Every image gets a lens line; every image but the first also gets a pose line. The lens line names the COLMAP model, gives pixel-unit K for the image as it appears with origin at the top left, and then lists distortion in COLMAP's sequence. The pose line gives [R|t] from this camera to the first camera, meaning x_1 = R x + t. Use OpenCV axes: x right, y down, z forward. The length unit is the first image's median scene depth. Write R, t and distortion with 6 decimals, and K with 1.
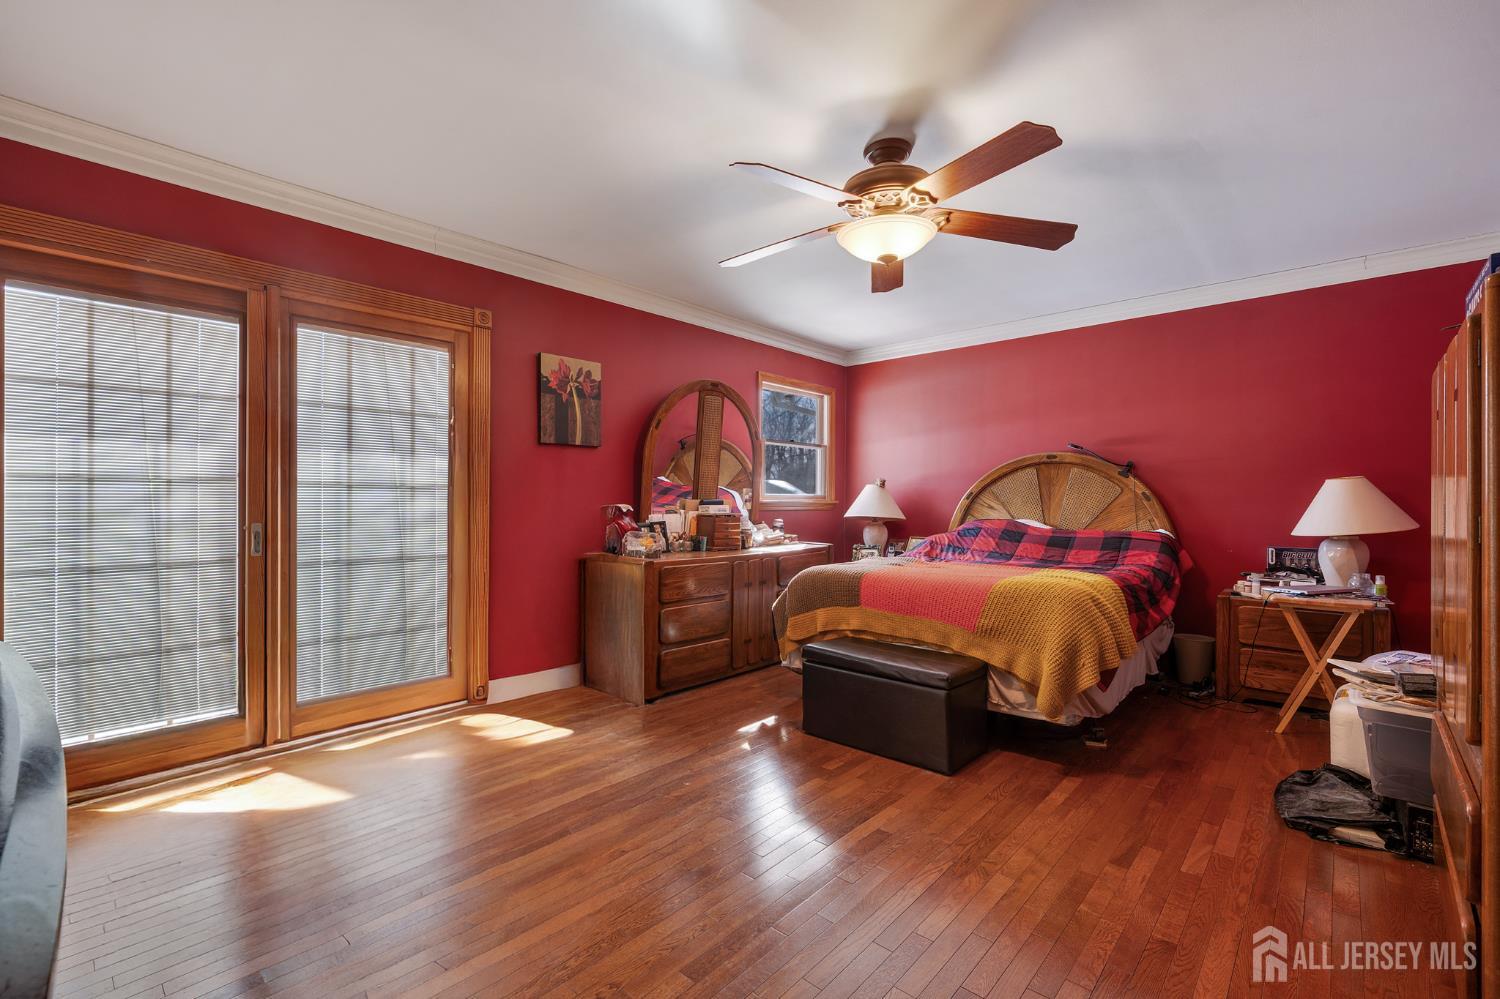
lens RADIAL K [[666.1, 0, 748.8], [0, 666.1, 500.7], [0, 0, 1]] dist [-0.001256, 0.000923]
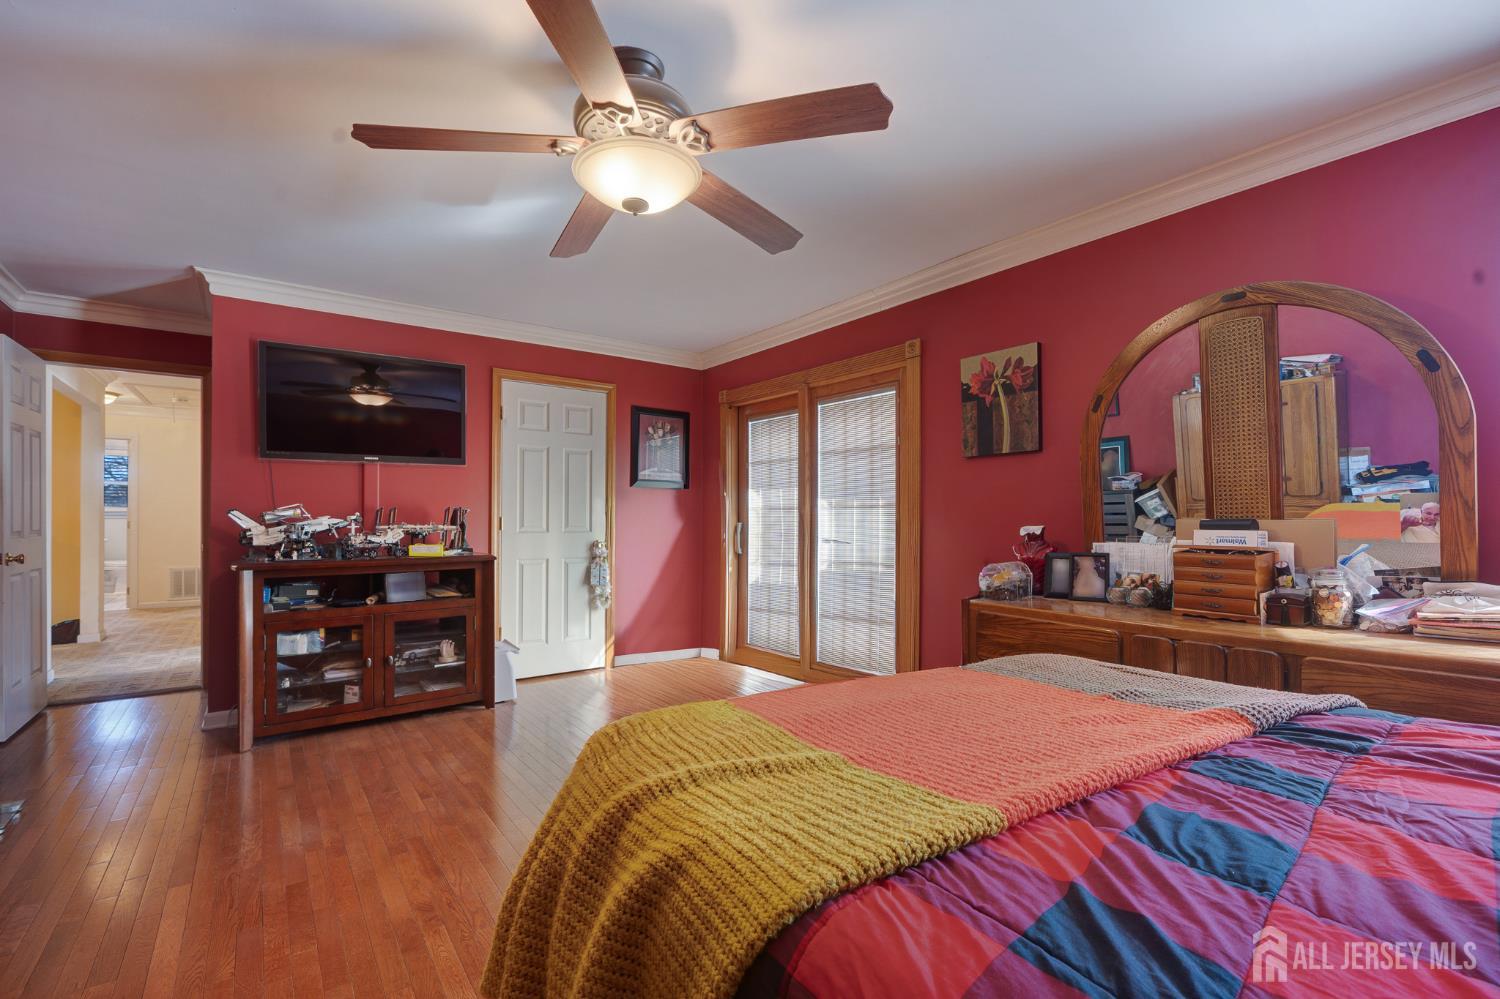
lens RADIAL K [[666.1, 0, 748.7], [0, 666.1, 508.7], [0, 0, 1]] dist [-0.001256, 0.000923]
pose [[-0.190950, -0.015017, -0.981485, 0.611649], [0.004541, 0.999859, -0.016181, -0.003357], [0.981589, -0.007547, -0.190855, 0.847157]]
